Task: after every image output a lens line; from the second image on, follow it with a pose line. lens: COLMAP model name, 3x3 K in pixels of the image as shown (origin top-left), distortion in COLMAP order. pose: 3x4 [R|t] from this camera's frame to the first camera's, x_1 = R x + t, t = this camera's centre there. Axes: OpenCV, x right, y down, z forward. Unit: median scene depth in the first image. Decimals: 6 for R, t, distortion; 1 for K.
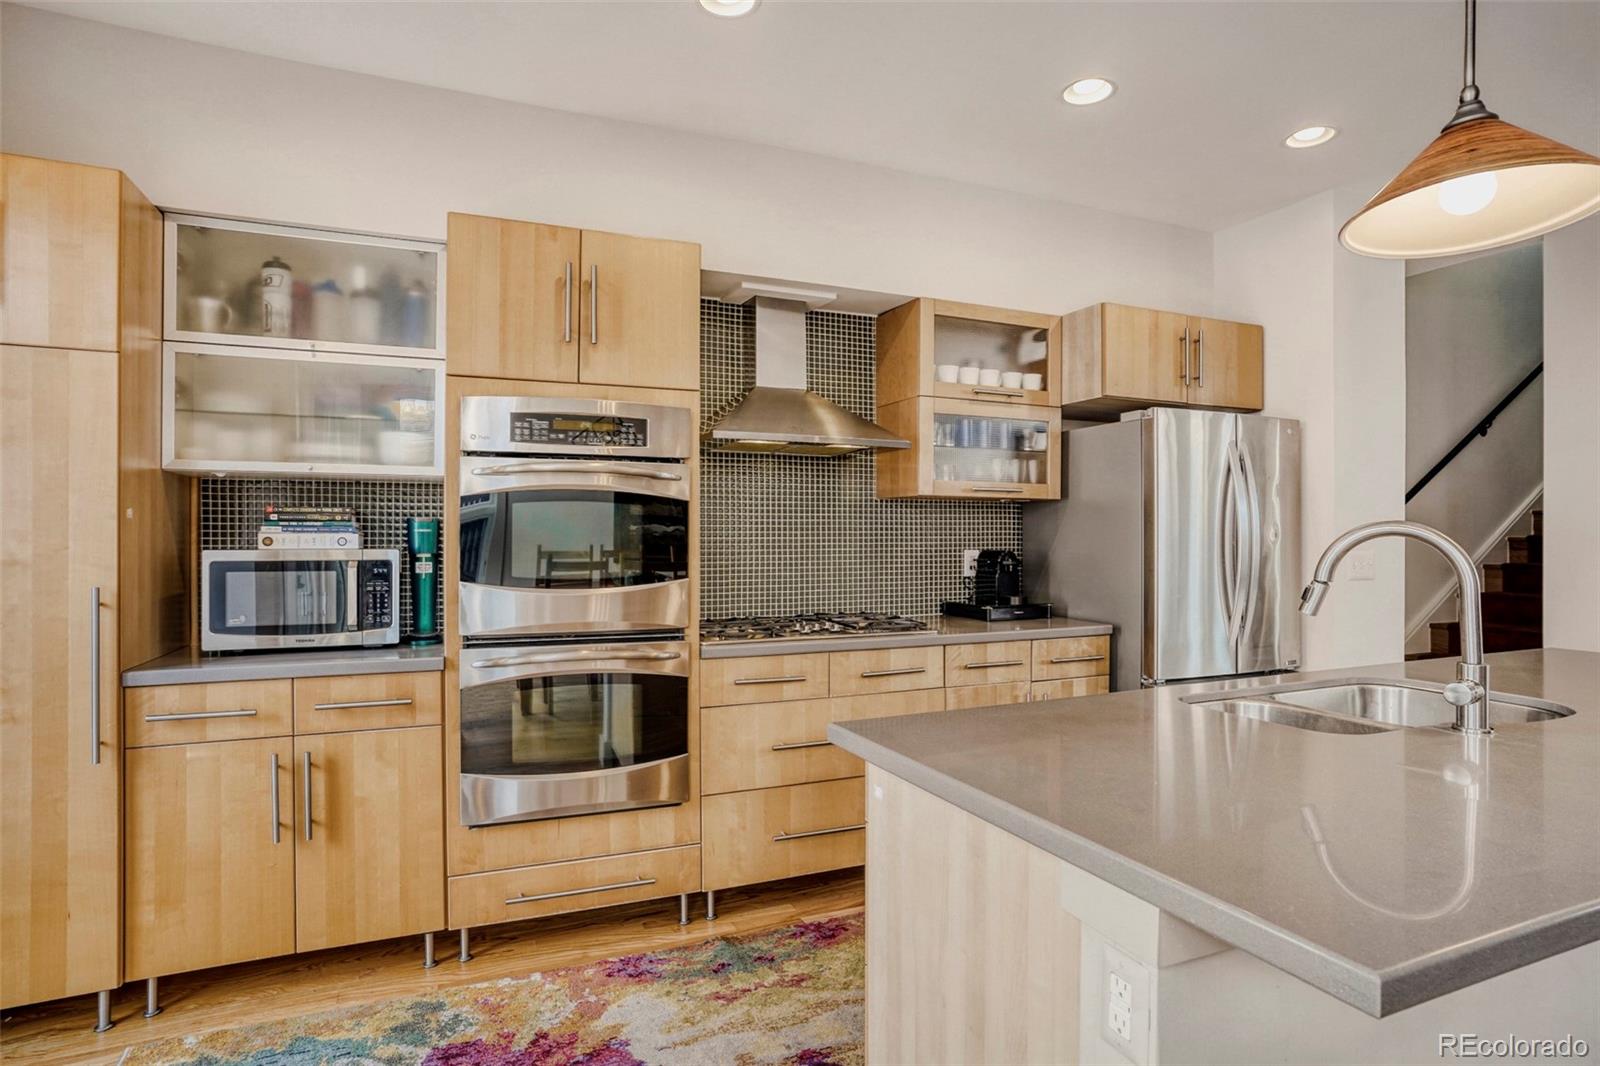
lens RADIAL K [[858.8, 0, 800.5], [0, 858.8, 531.8], [0, 0, 1]] dist [-0.025697, 0.024169]
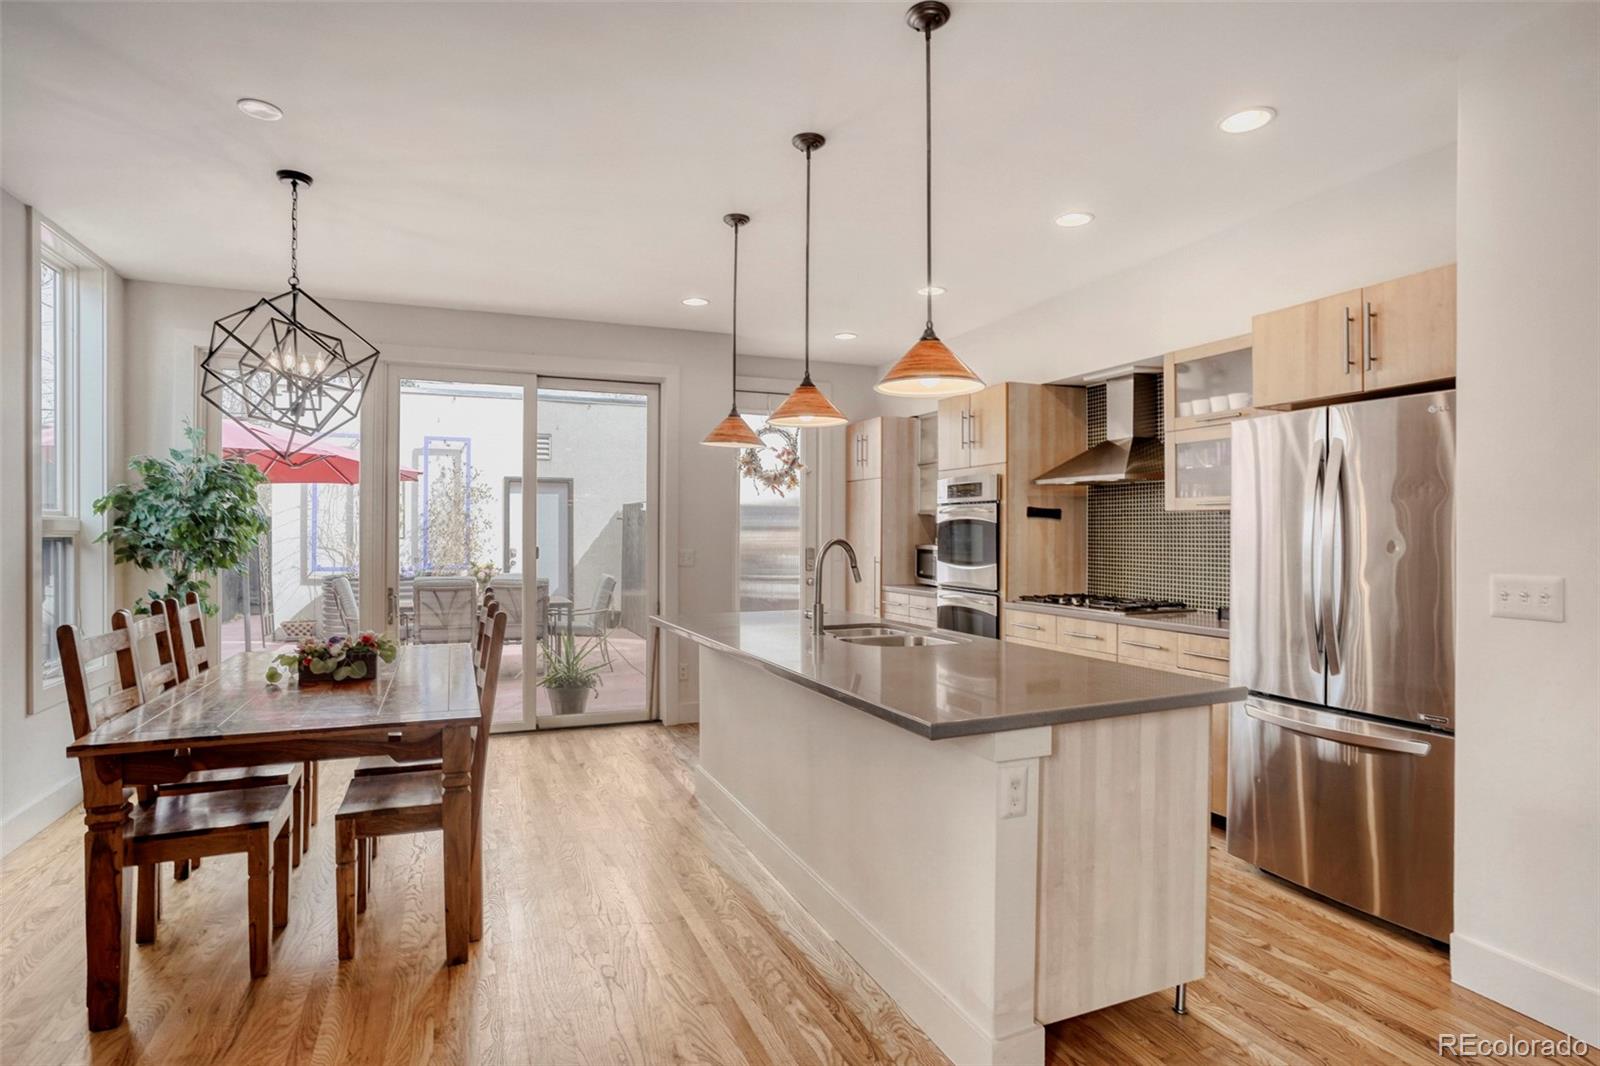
lens RADIAL K [[858.8, 0, 801.0], [0, 858.8, 531.7], [0, 0, 1]] dist [-0.025697, 0.024169]
pose [[-0.022256, -0.001827, -0.999751, 1.463521], [0.003772, 0.999991, -0.001912, -0.012035], [0.999745, -0.003813, -0.022249, 0.510446]]
